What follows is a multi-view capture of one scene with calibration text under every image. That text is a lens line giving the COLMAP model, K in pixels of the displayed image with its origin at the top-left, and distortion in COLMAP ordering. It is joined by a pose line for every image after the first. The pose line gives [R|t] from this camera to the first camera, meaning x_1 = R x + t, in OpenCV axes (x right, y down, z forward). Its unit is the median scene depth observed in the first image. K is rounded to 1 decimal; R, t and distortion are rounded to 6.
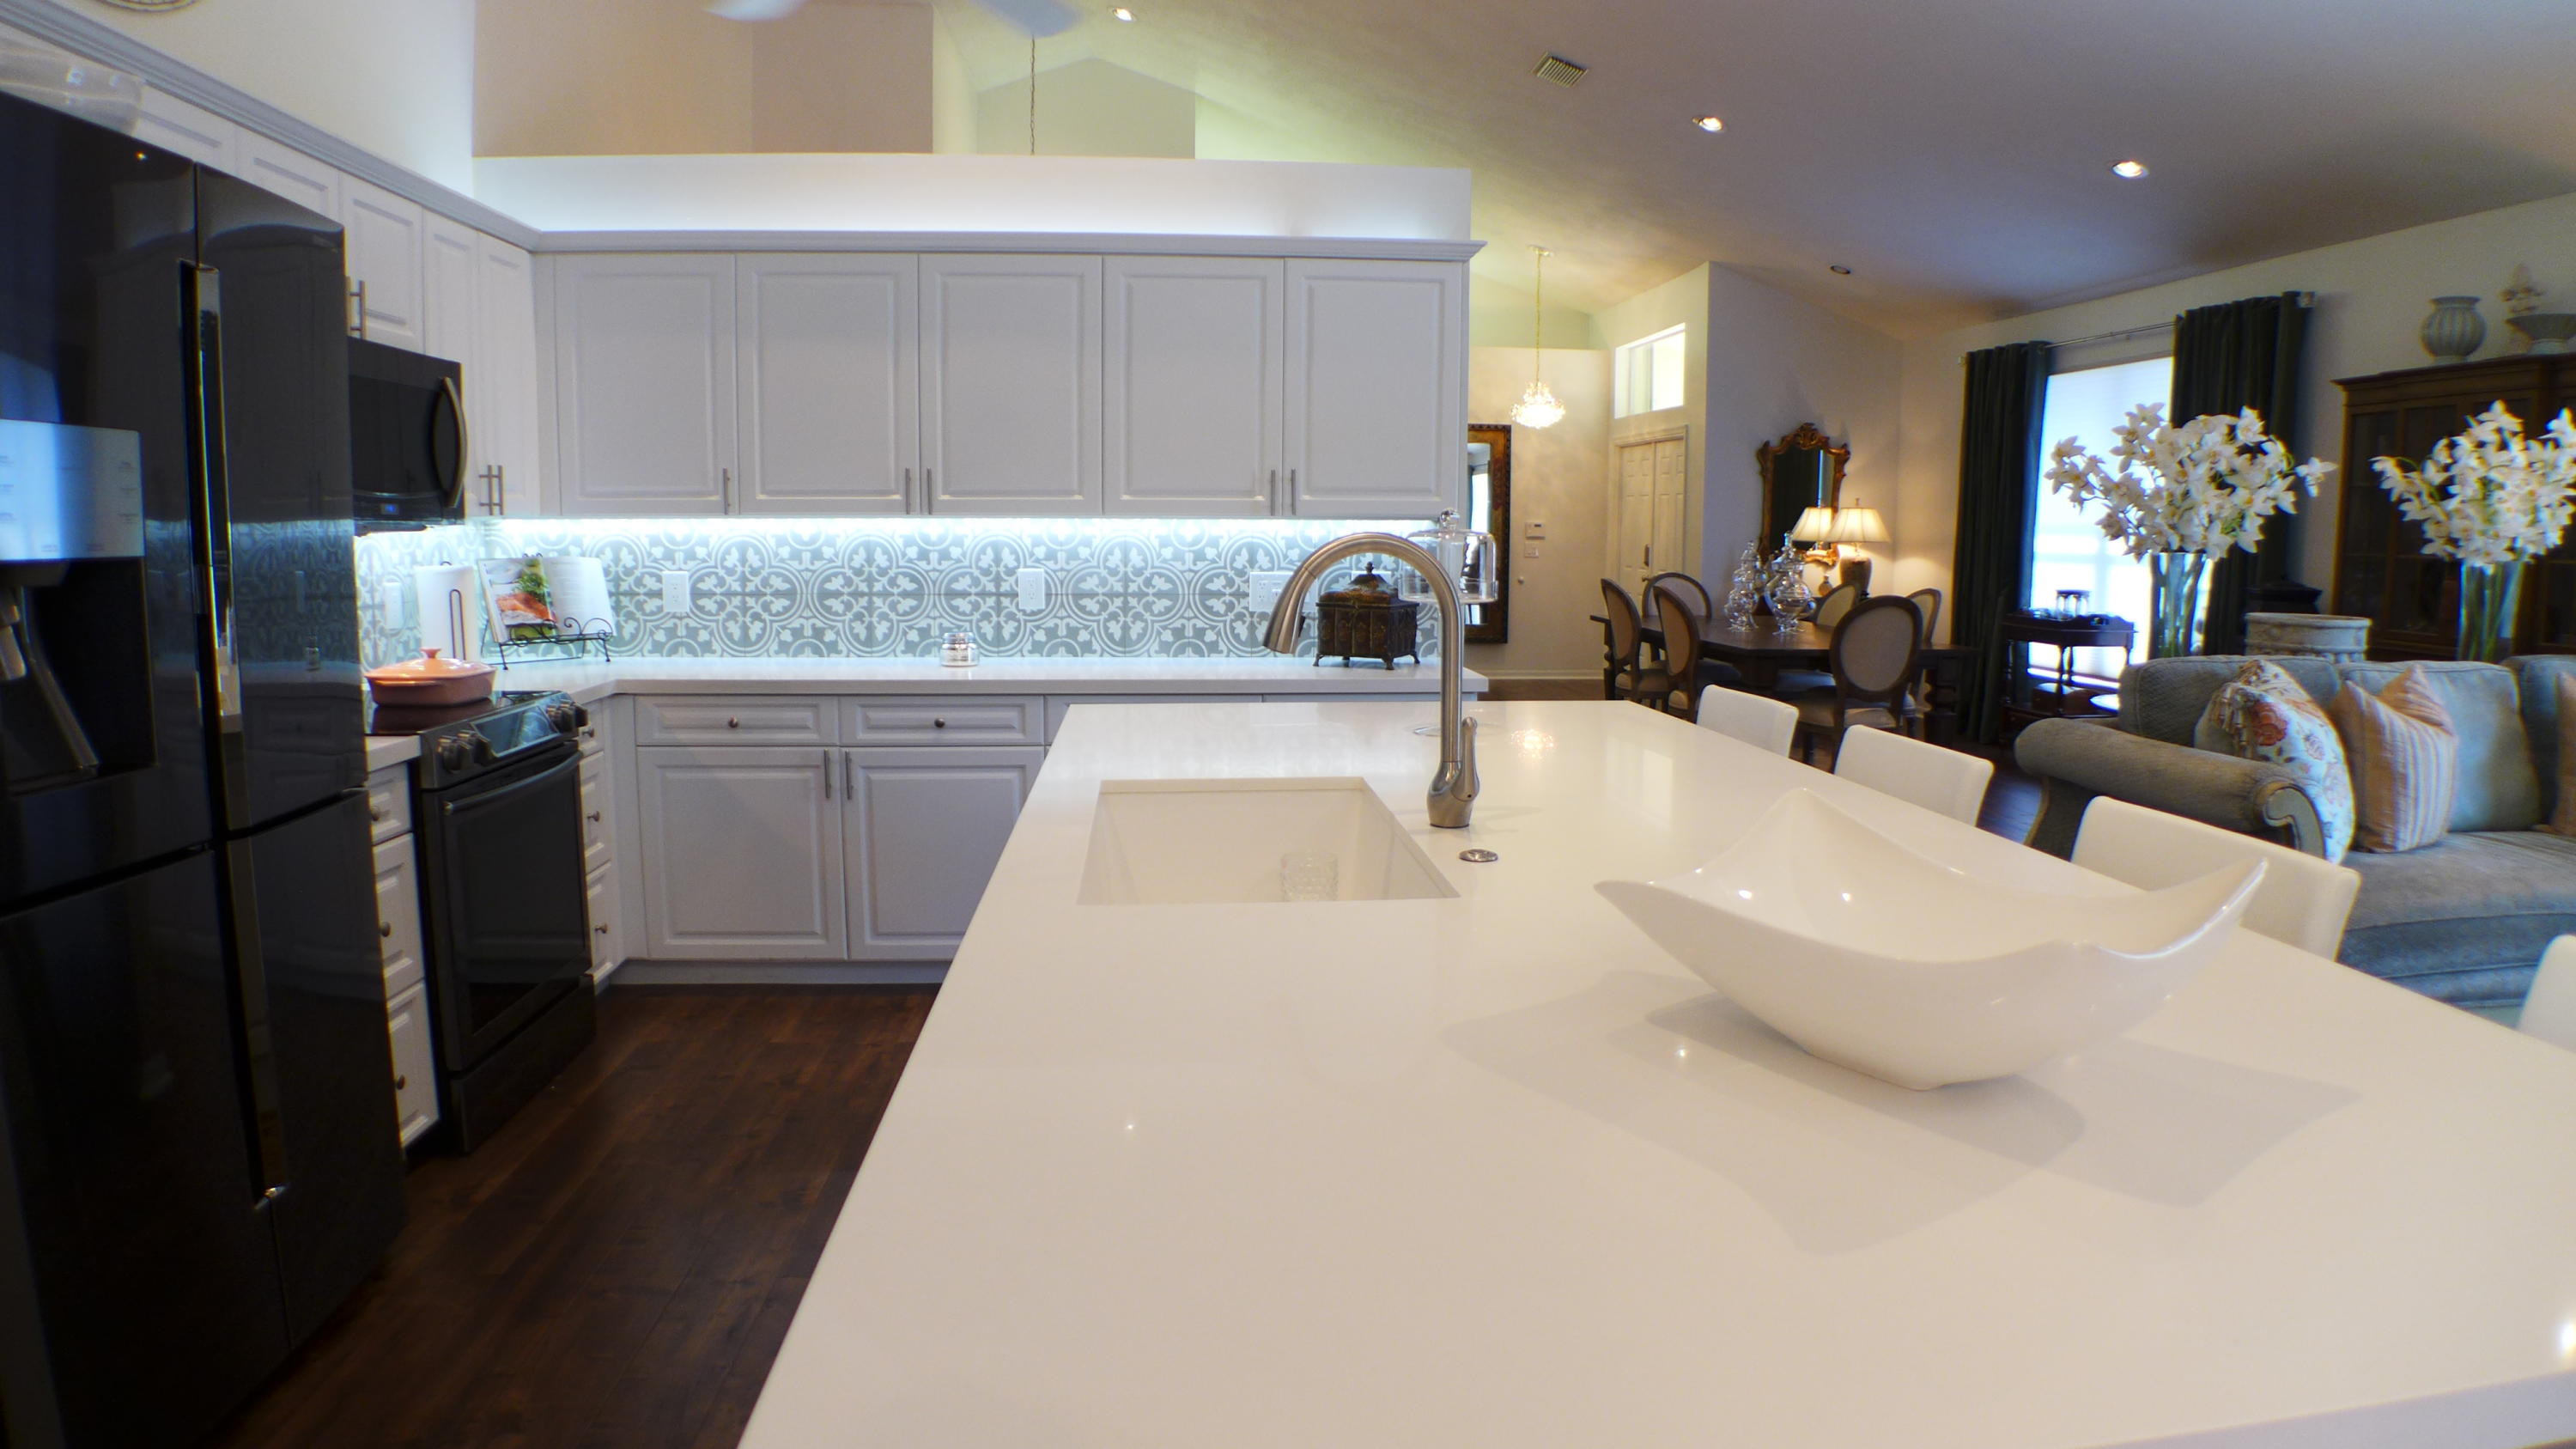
lens RADIAL K [[1421.2, 0, 1304.7], [0, 1421.2, 715.3], [0, 0, 1]] dist [-0.137064, 0.029855]
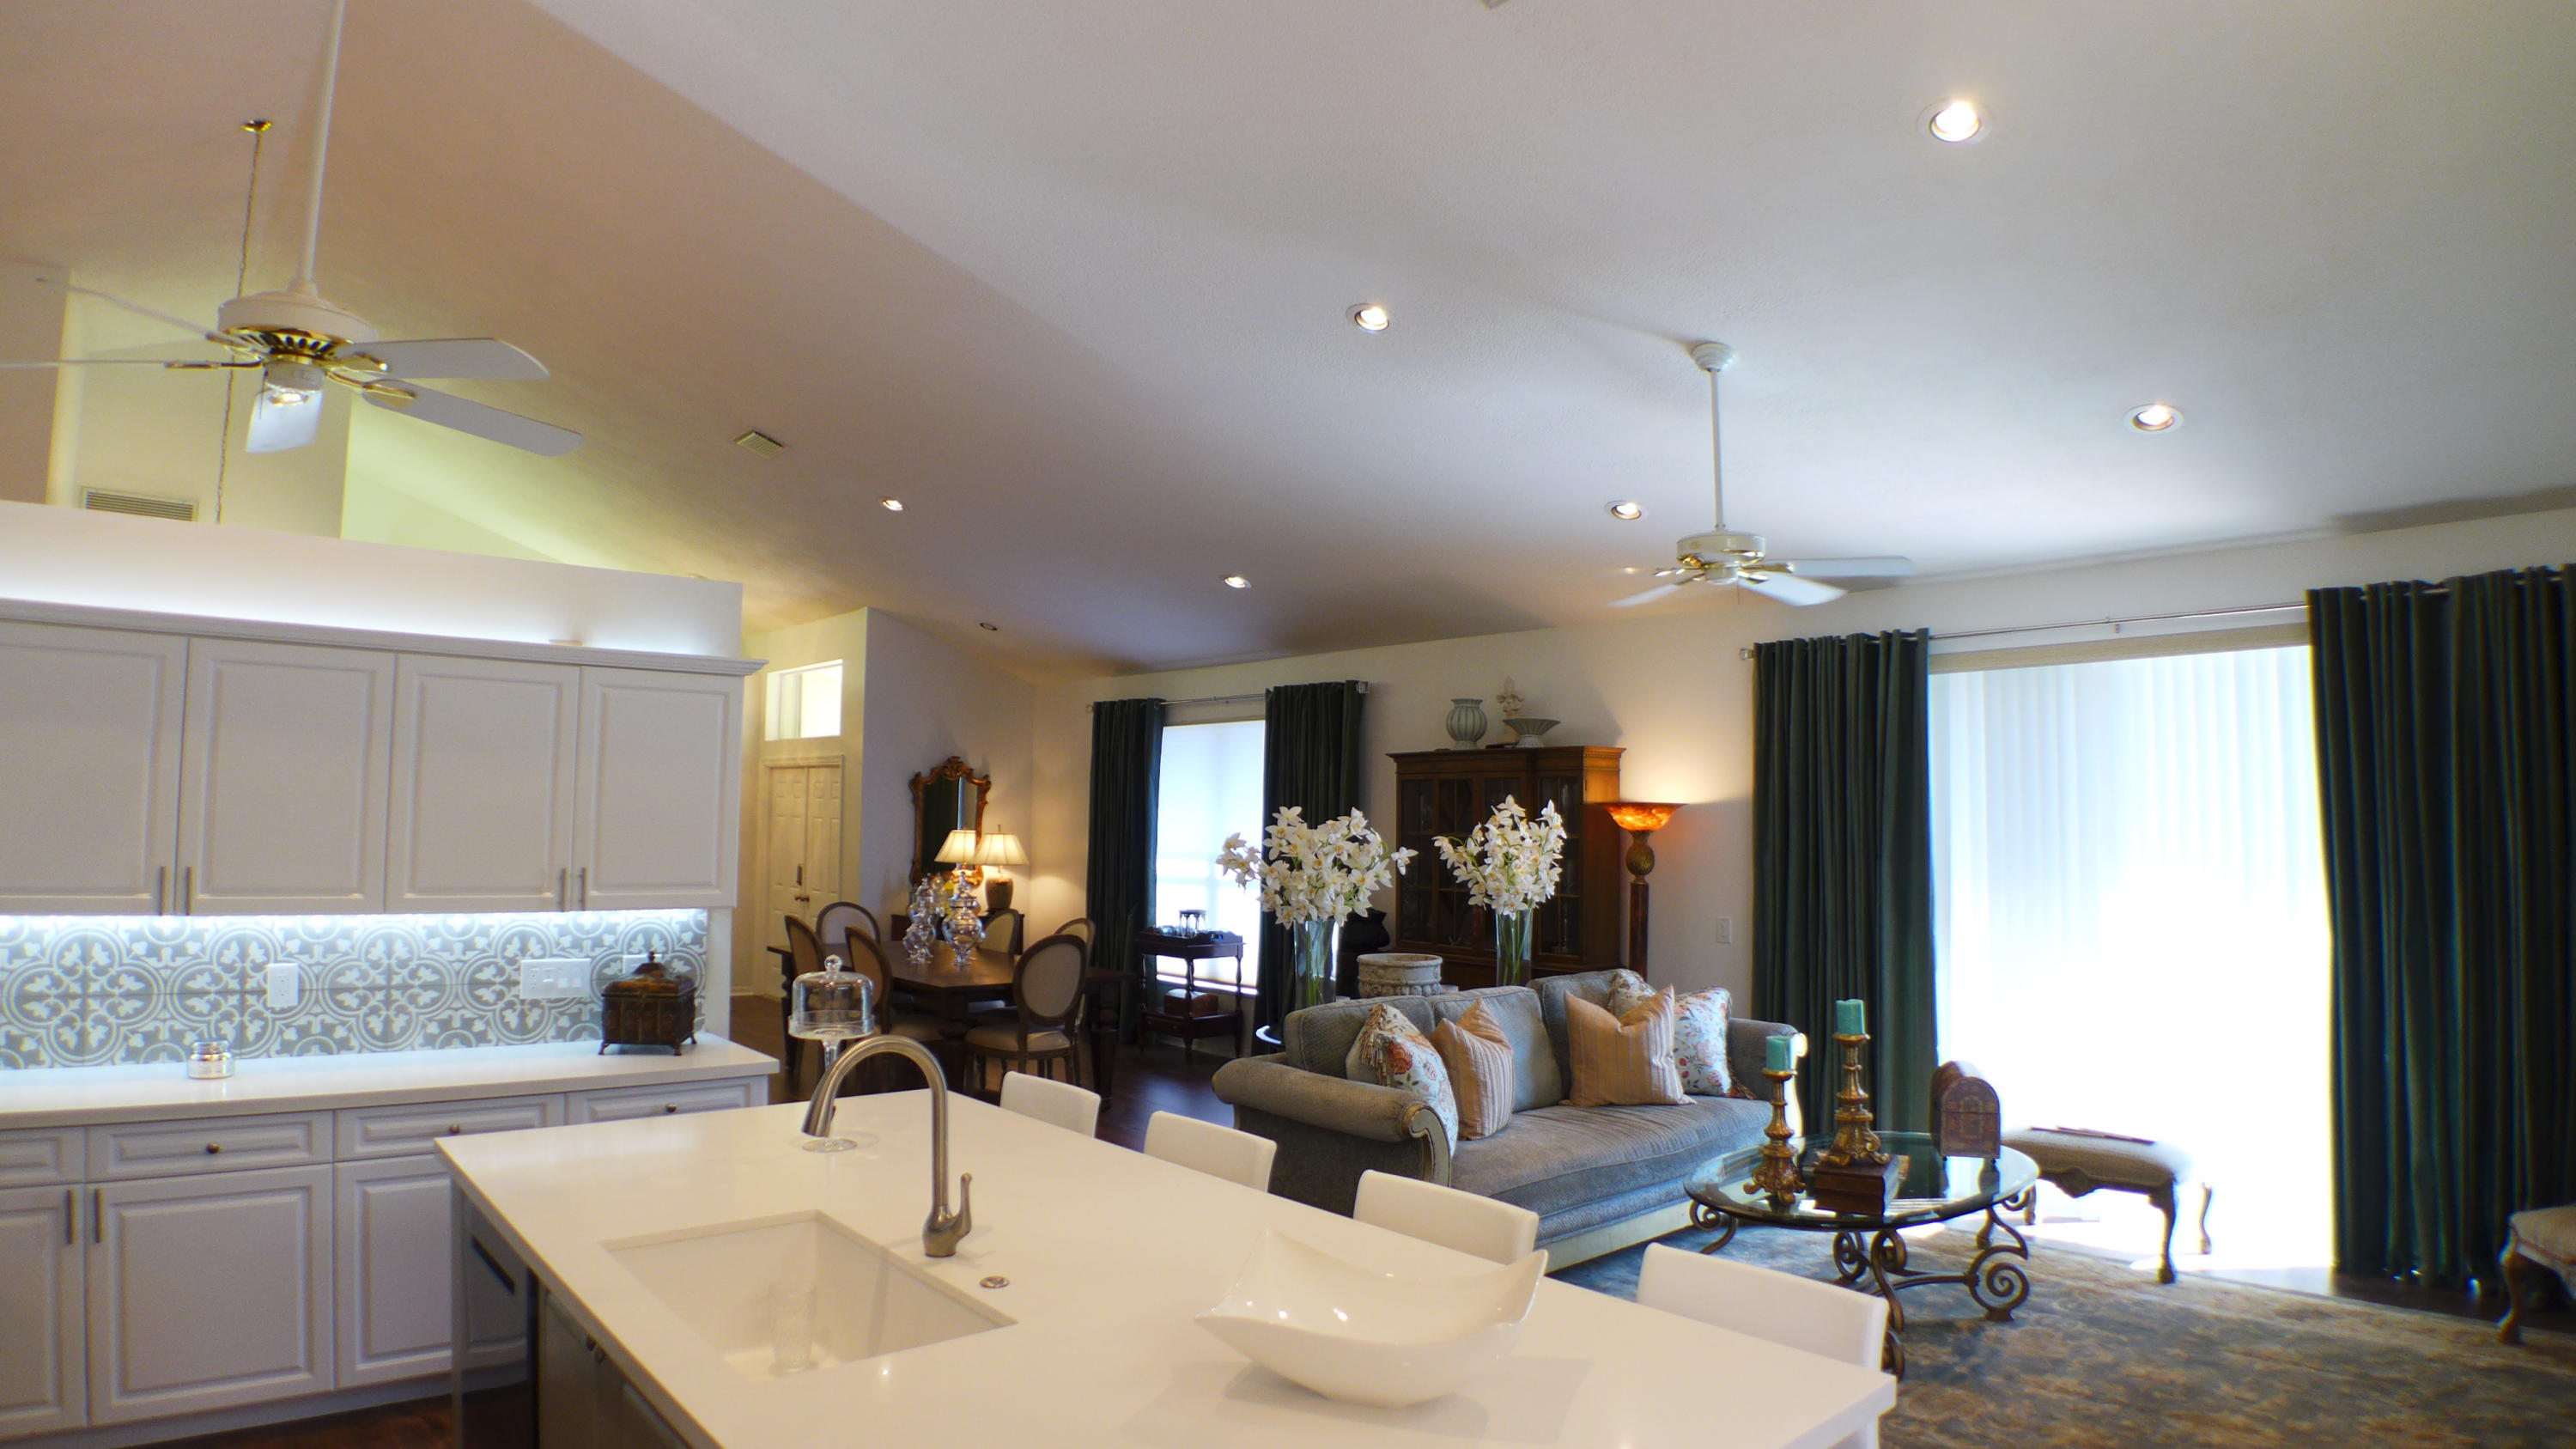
lens RADIAL K [[1407.3, 0, 1288.0], [0, 1407.3, 724.5], [0, 0, 1]] dist [-0.139423, 0.030806]
pose [[0.813422, 0.042804, 0.580096, -0.157380], [0.068619, 0.983264, -0.168771, -0.067818], [-0.577612, 0.177088, 0.796872, -0.104938]]
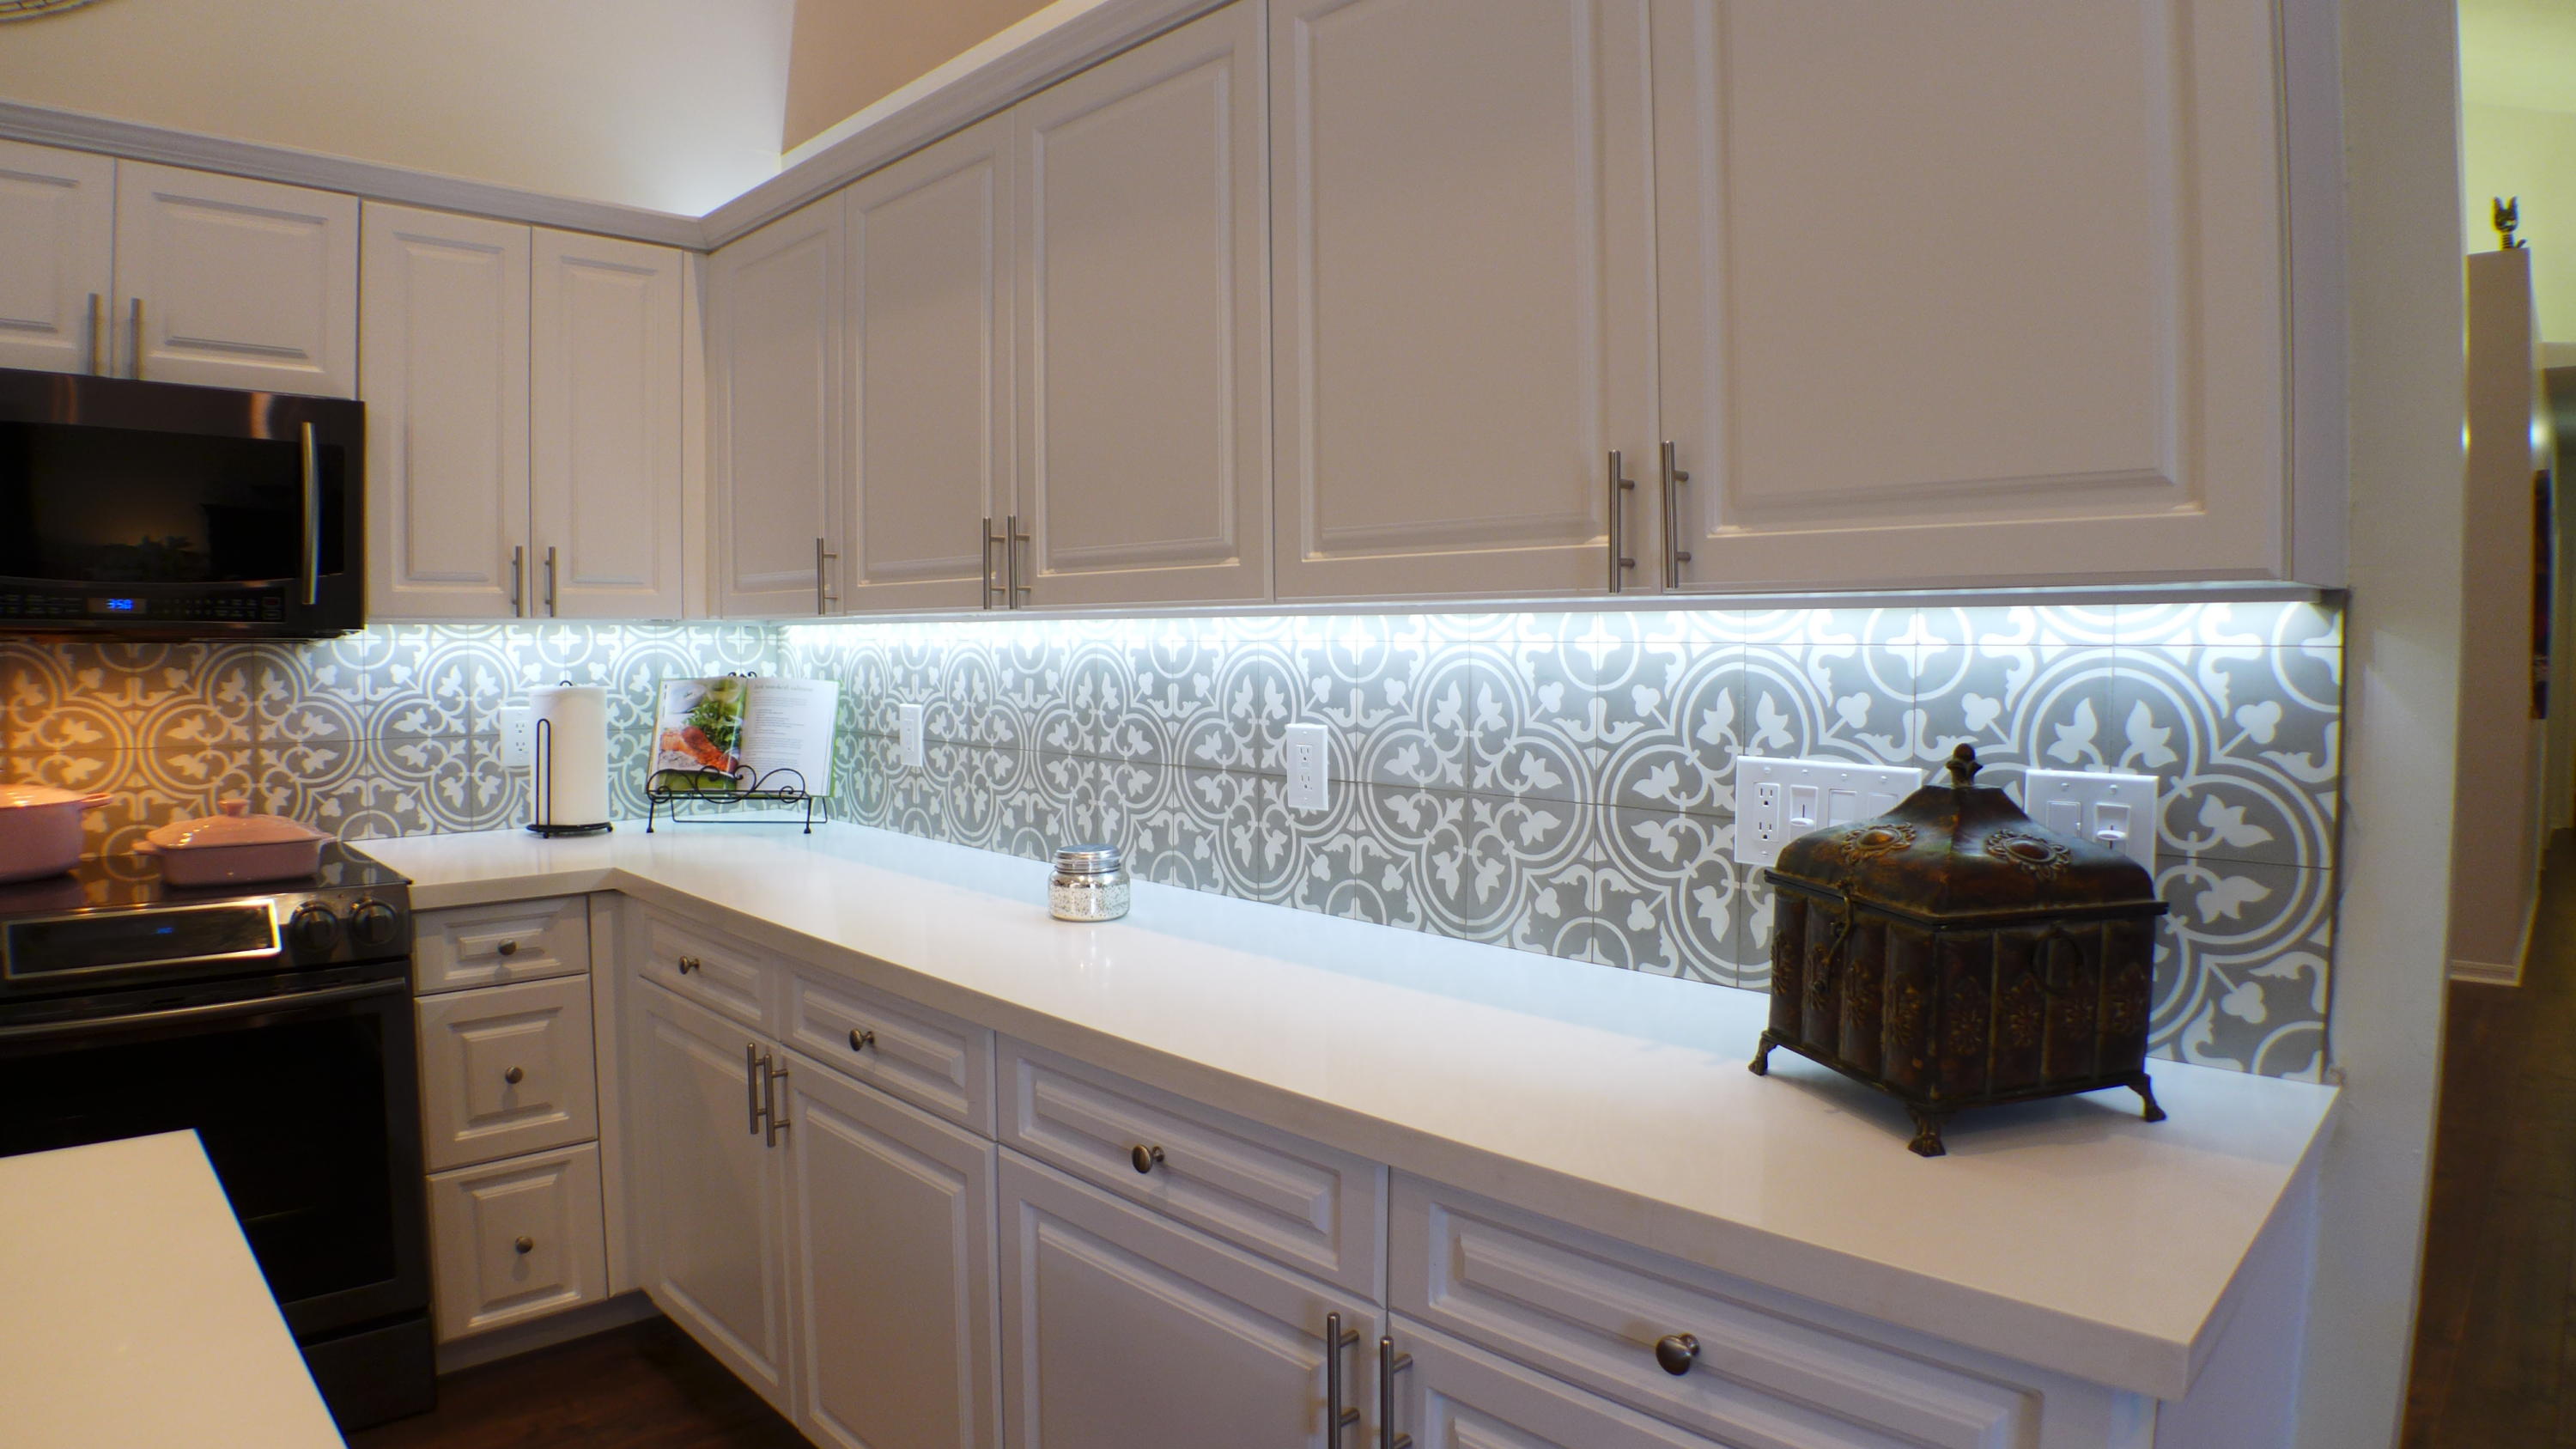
lens RADIAL K [[1462.4, 0, 1274.6], [0, 1462.4, 715.0], [0, 0, 1]] dist [-0.130462, 0.033107]
pose [[0.634881, 0.030646, -0.772002, 0.172710], [-0.097804, 0.994362, -0.040959, -0.085304], [0.766394, 0.101509, 0.634299, 0.679777]]
